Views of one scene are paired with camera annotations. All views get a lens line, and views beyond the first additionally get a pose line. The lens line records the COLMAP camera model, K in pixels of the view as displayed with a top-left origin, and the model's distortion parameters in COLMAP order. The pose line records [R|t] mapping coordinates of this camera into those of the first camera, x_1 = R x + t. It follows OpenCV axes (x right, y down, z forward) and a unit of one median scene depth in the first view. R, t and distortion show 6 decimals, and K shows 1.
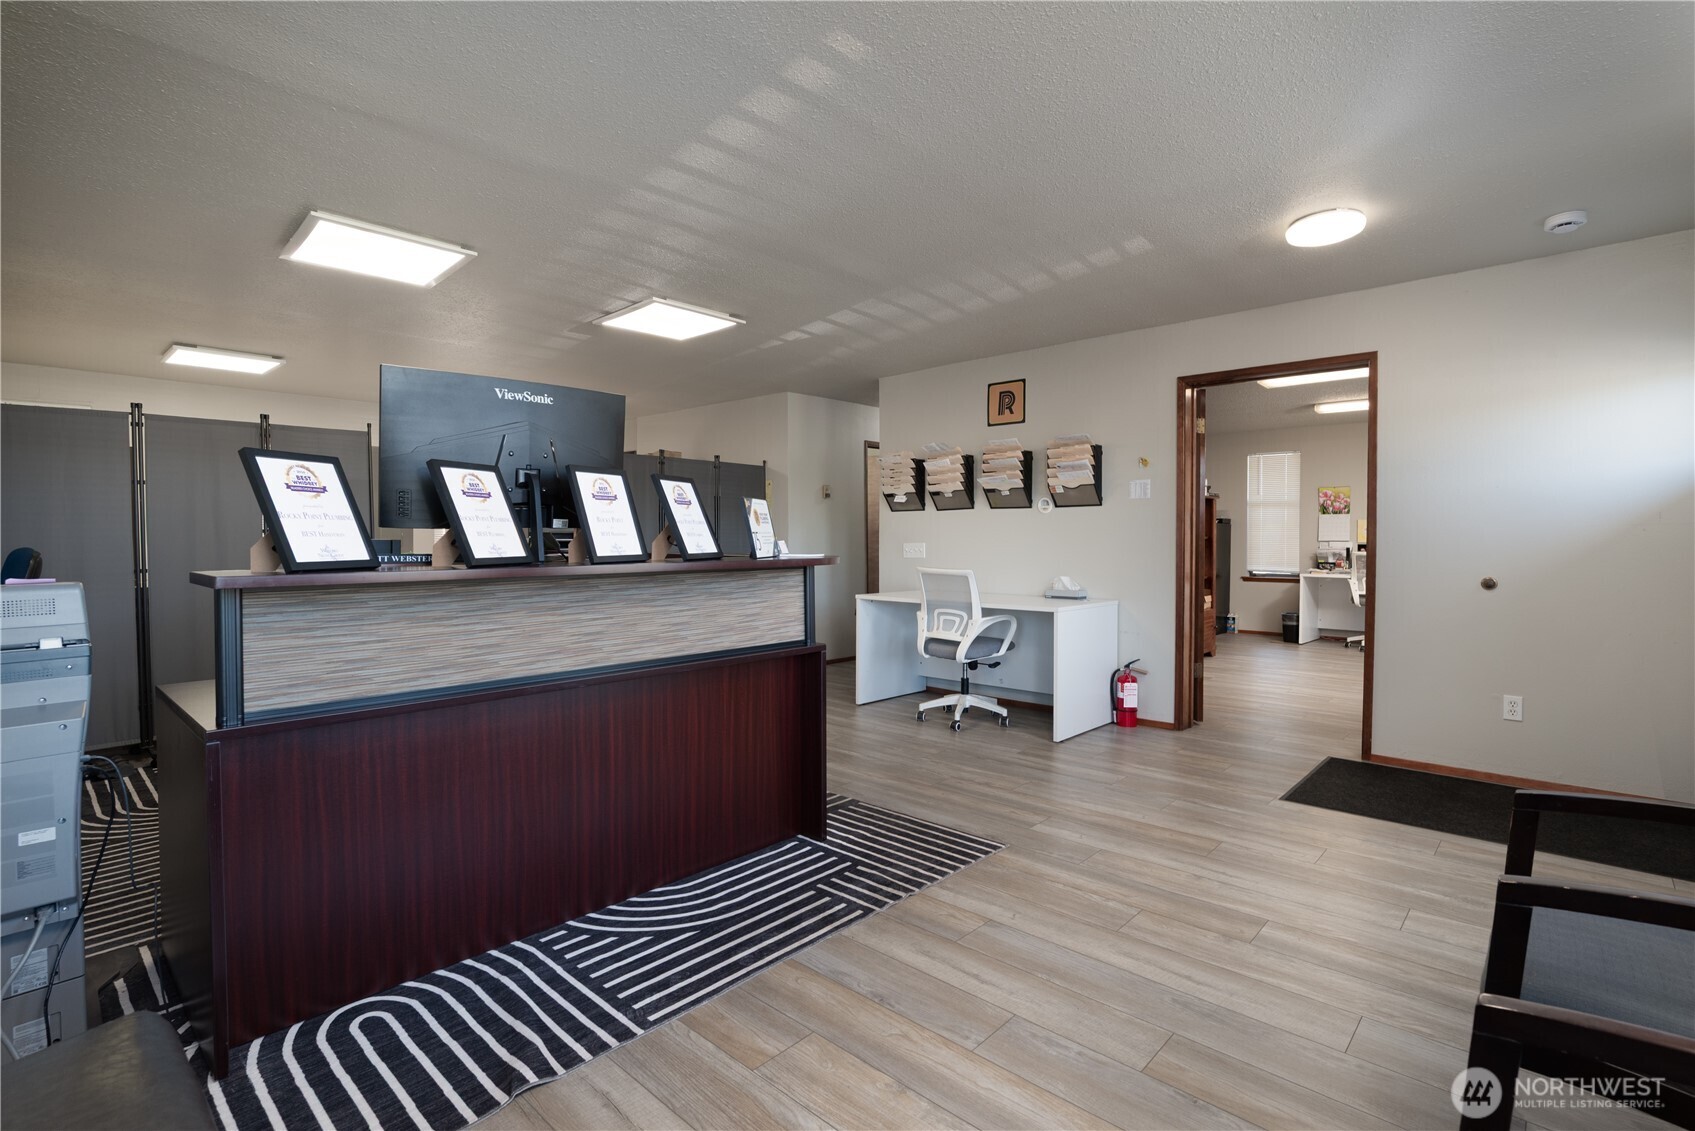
lens RADIAL K [[776.9, 0, 849.7], [0, 776.9, 569.3], [0, 0, 1]] dist [-0.008560, 0.000540]
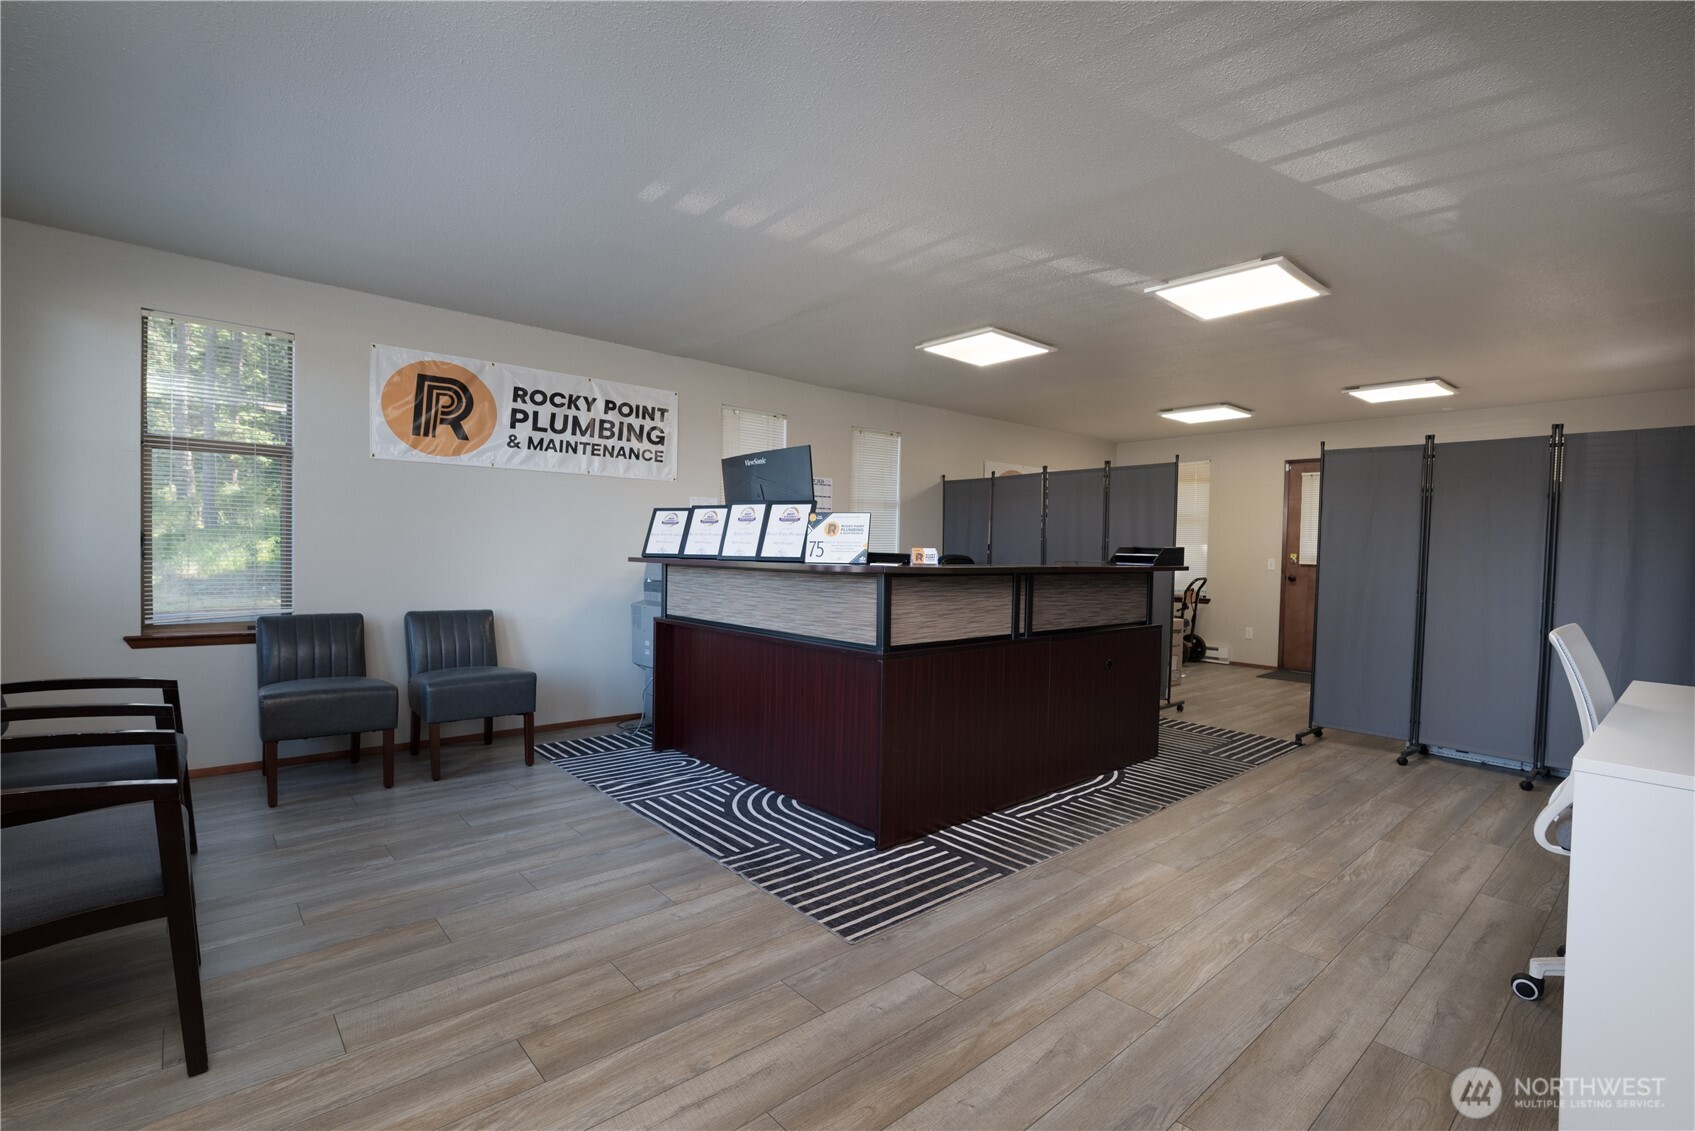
lens RADIAL K [[776.9, 0, 844.2], [0, 776.9, 565.5], [0, 0, 1]] dist [-0.008560, 0.000540]
pose [[-0.106386, 0.013895, -0.994228, 1.178195], [-0.052147, 0.998448, 0.019534, -0.036426], [0.992957, 0.053925, -0.105497, 1.295115]]
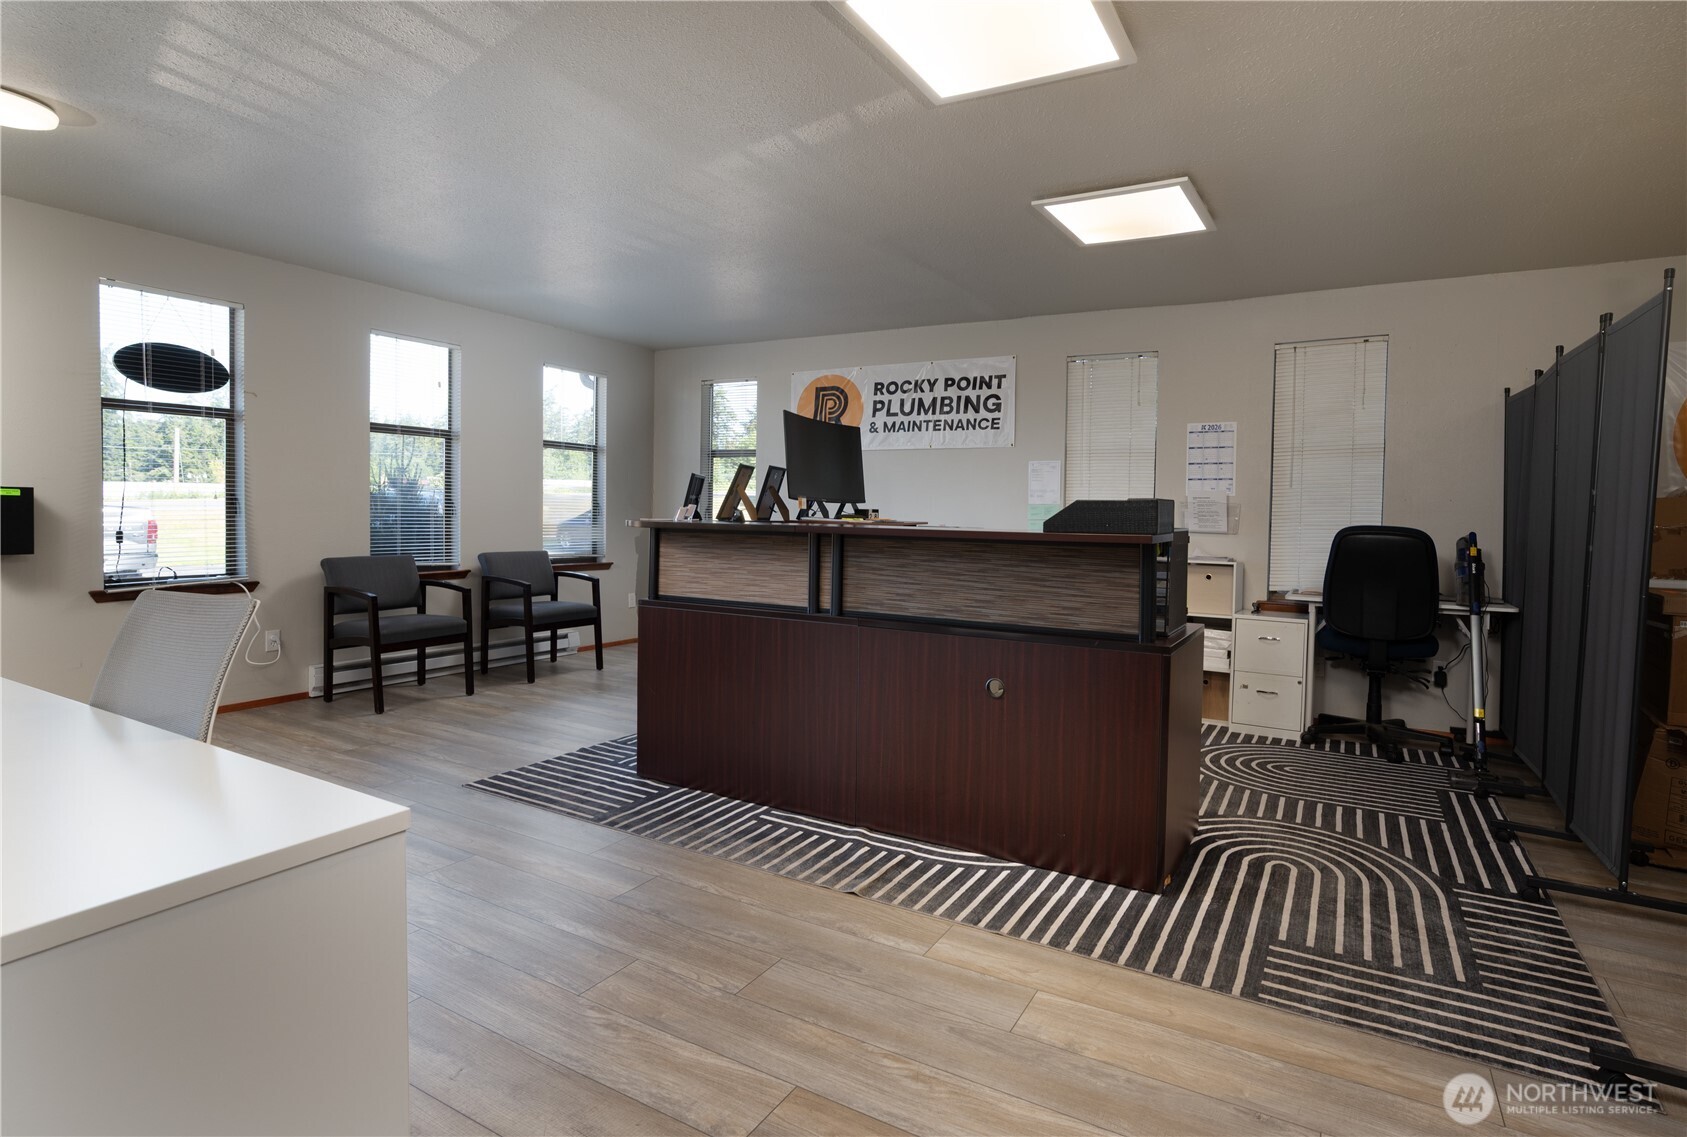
lens RADIAL K [[820.1, 0, 911.4], [0, 820.1, 534.3], [0, 0, 1]] dist [-0.021471, -0.000418]
pose [[-0.966816, -0.016845, -0.254919, -0.121704], [-0.033113, 0.997669, 0.059660, -0.090913], [0.253320, 0.066121, -0.965120, 2.715902]]
